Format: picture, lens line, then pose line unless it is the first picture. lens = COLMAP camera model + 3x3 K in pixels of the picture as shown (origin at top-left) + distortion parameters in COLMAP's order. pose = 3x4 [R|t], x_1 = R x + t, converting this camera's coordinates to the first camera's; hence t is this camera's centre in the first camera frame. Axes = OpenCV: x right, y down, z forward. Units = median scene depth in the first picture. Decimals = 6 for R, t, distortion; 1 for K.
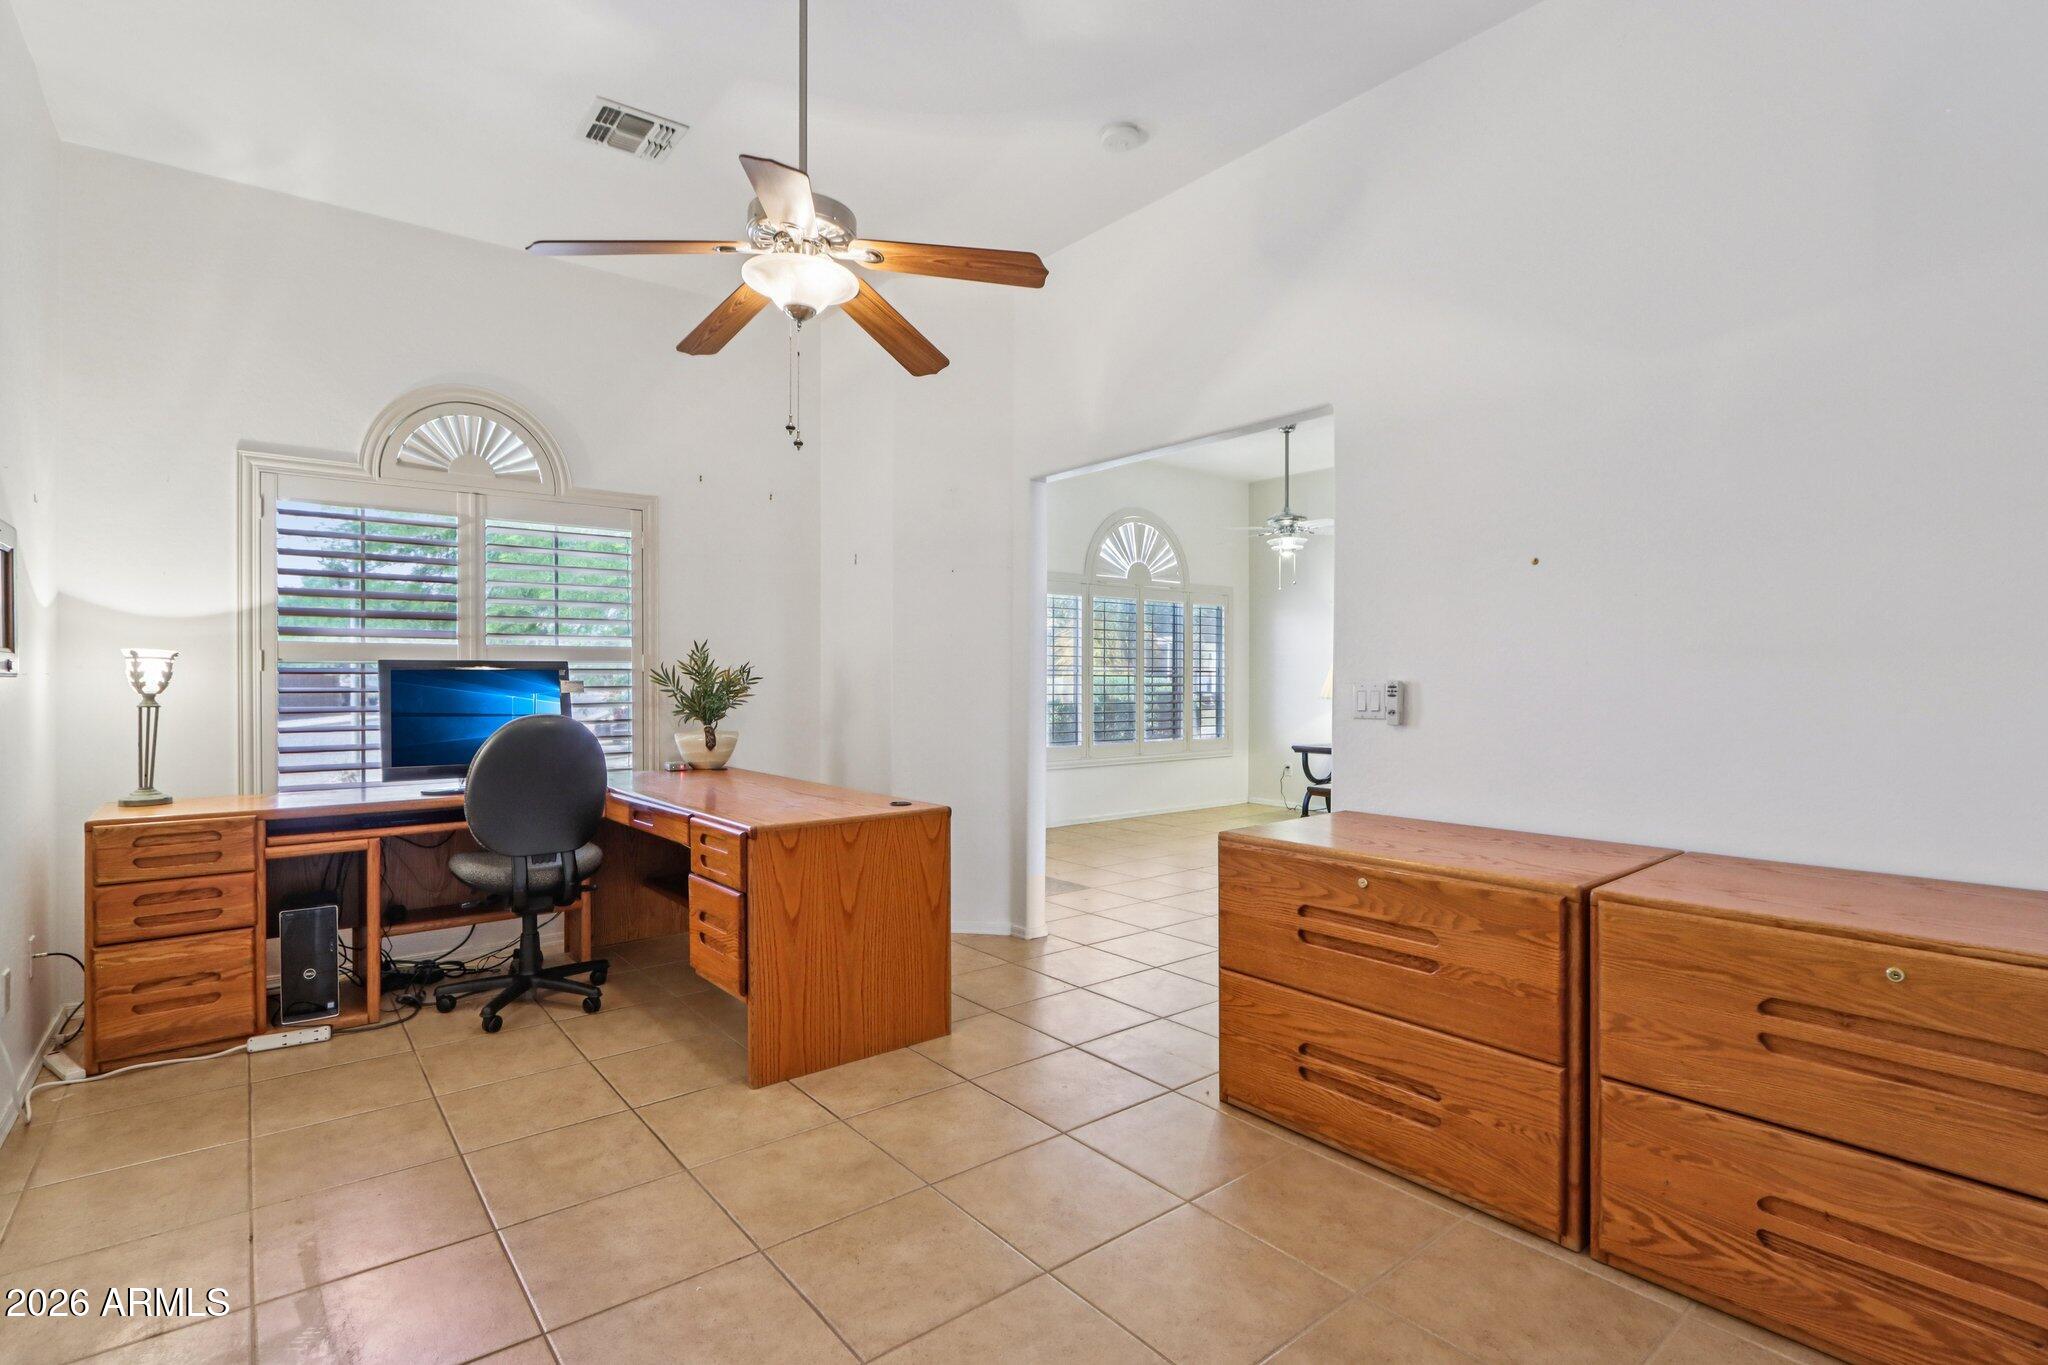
lens RADIAL K [[967.9, 0, 1008.9], [0, 967.9, 681.7], [0, 0, 1]] dist [-0.015384, -0.000198]
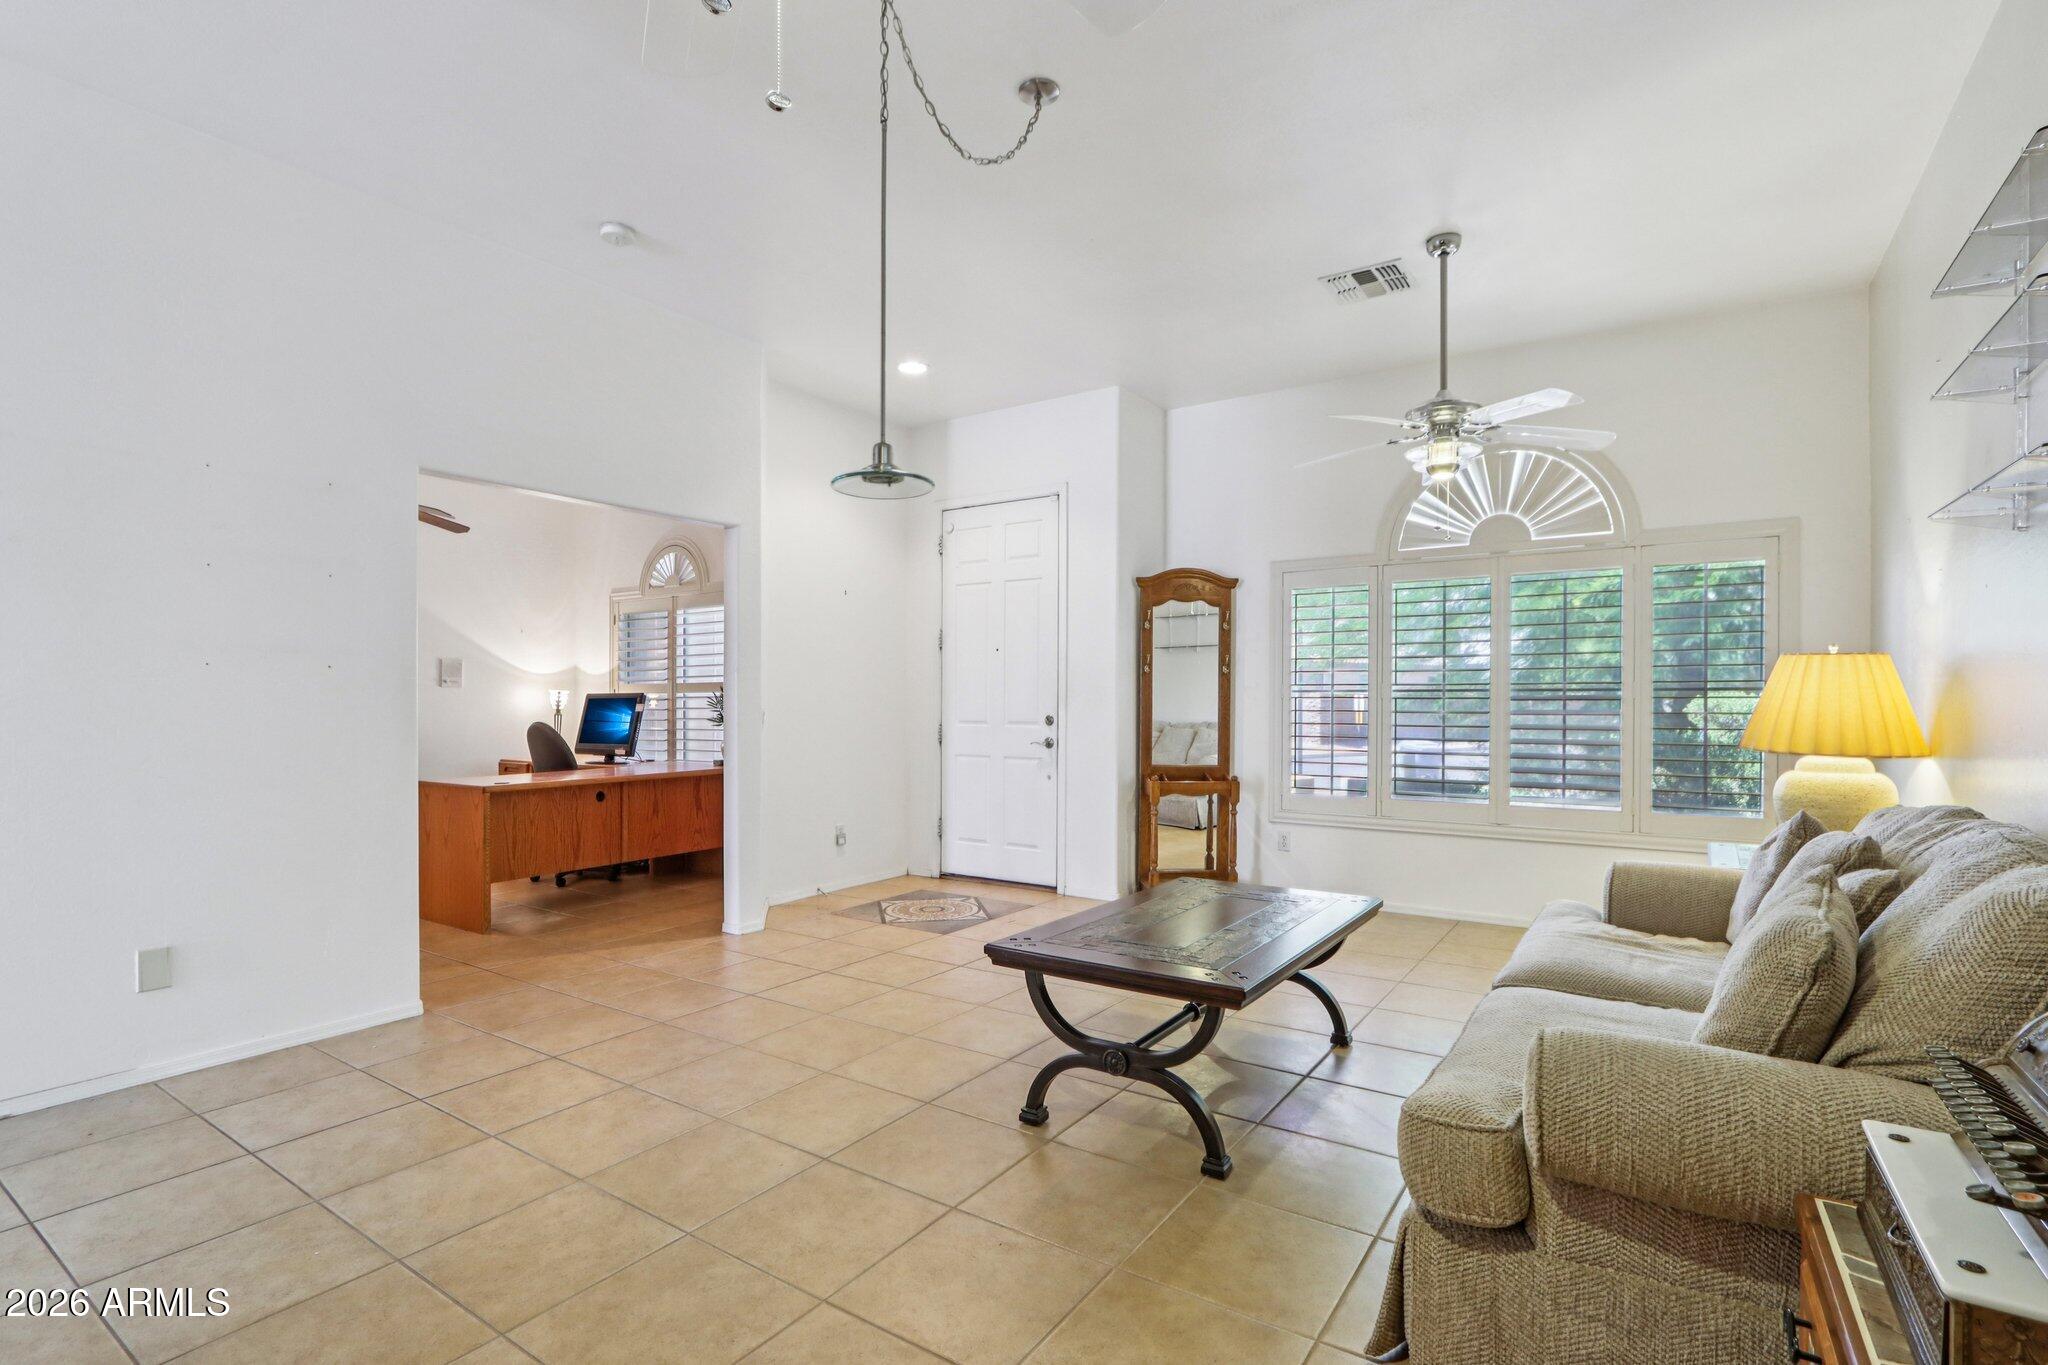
lens RADIAL K [[971.9, 0, 997.2], [0, 971.9, 703.6], [0, 0, 1]] dist [-0.012791, -0.000407]
pose [[0.287391, 0.000567, -0.957813, 0.738599], [-0.003521, 0.999994, -0.000465, -0.001673], [0.957807, 0.003506, 0.287391, 0.598520]]
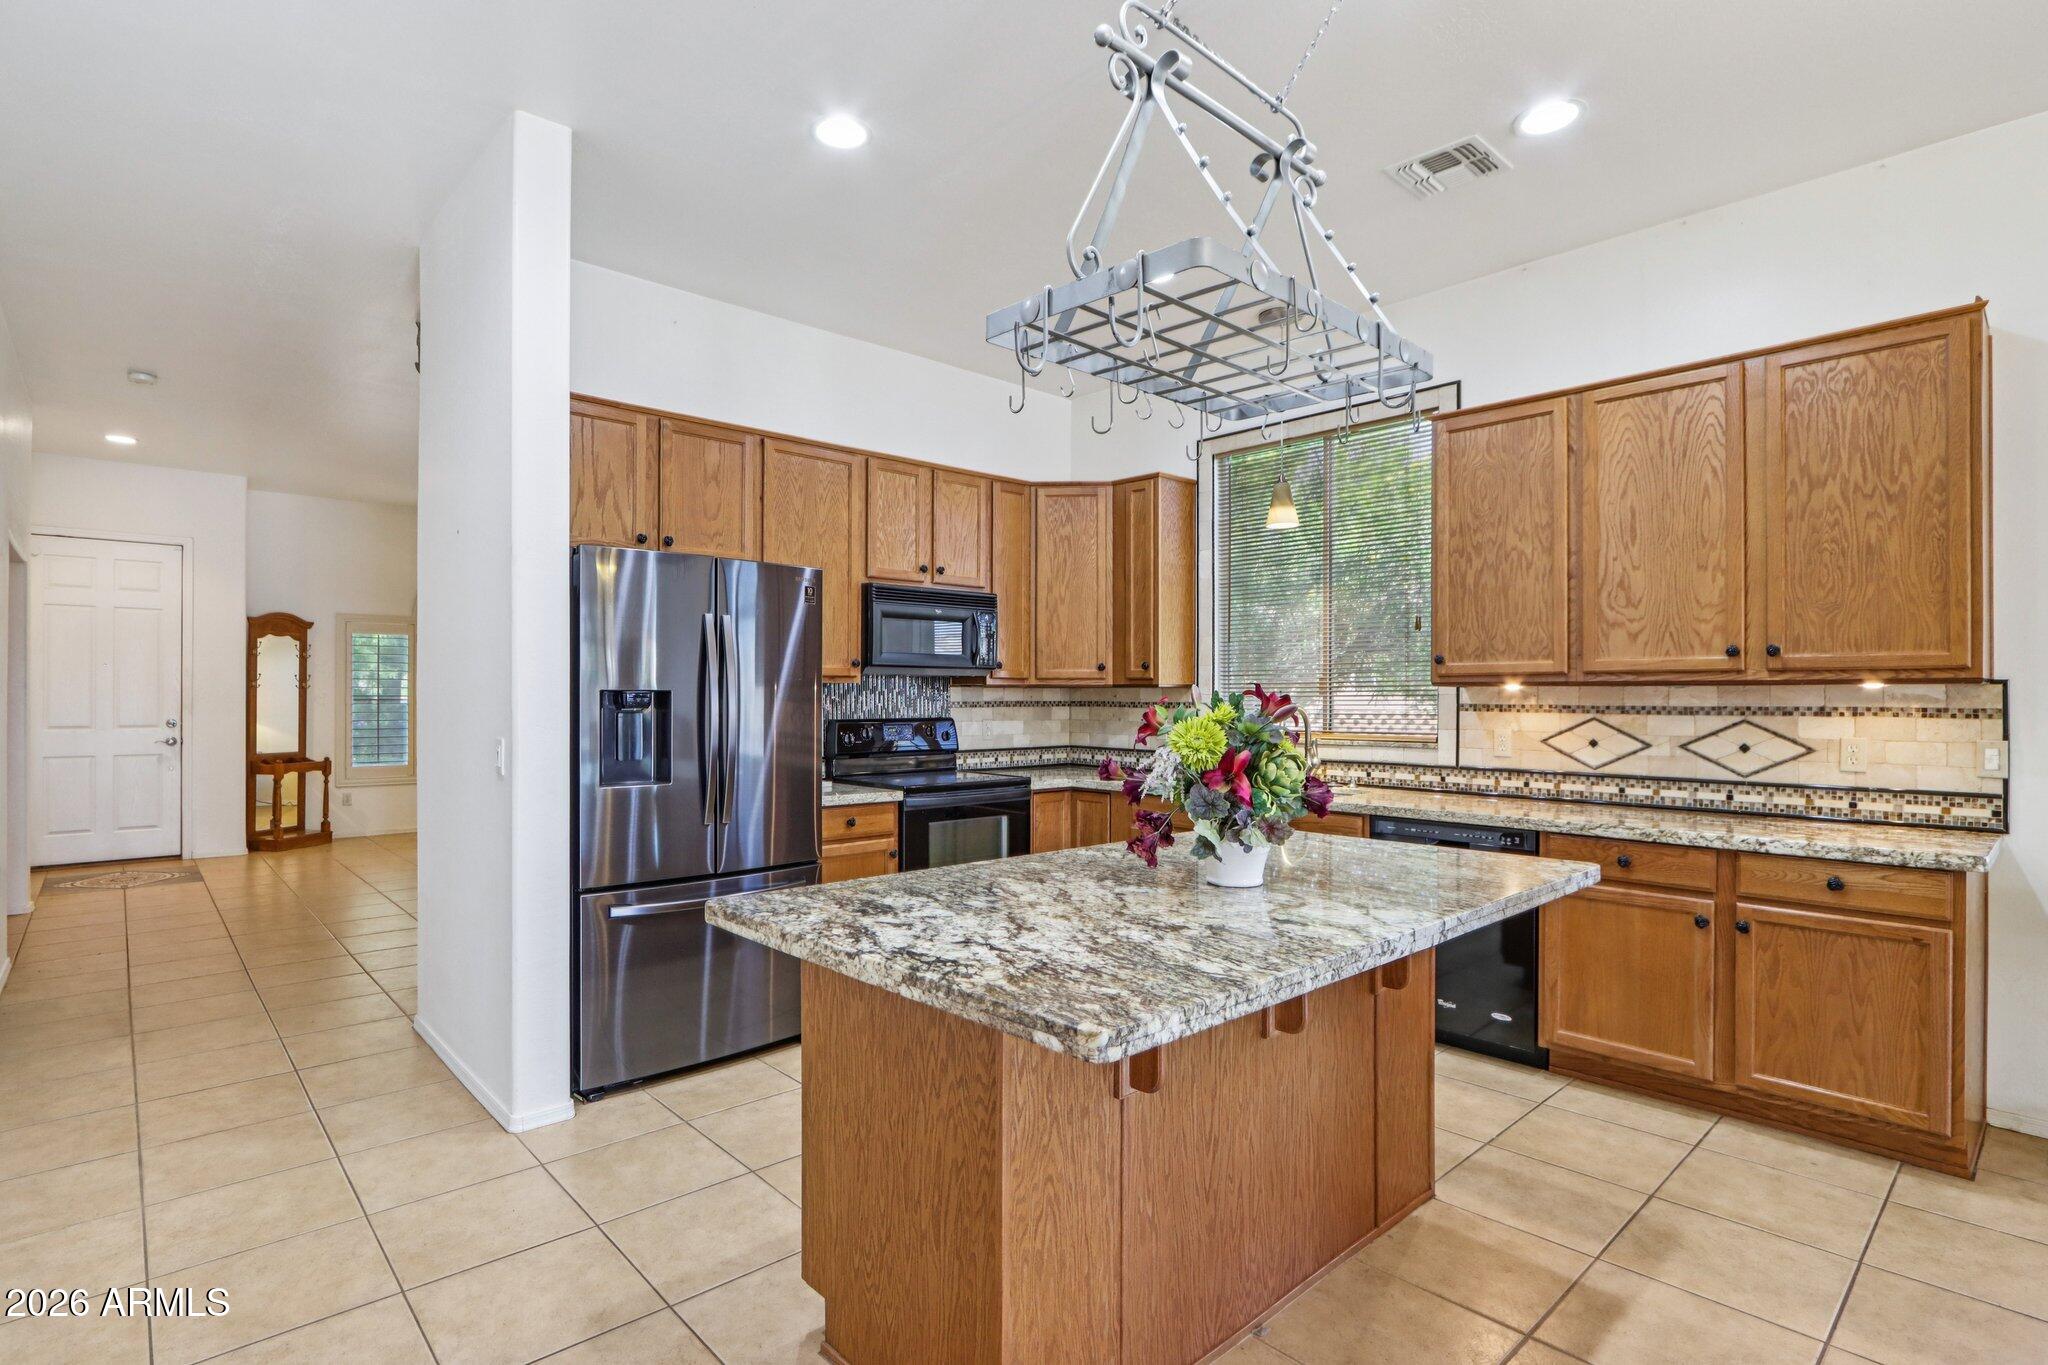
lens RADIAL K [[998.2, 0, 997.3], [0, 998.2, 696.9], [0, 0, 1]] dist [-0.013069, -0.001383]
pose [[0.998371, -0.000933, 0.057053, 0.780944], [0.000915, 1.000000, 0.000343, -0.016678], [-0.057053, -0.000290, 0.998371, -0.242219]]
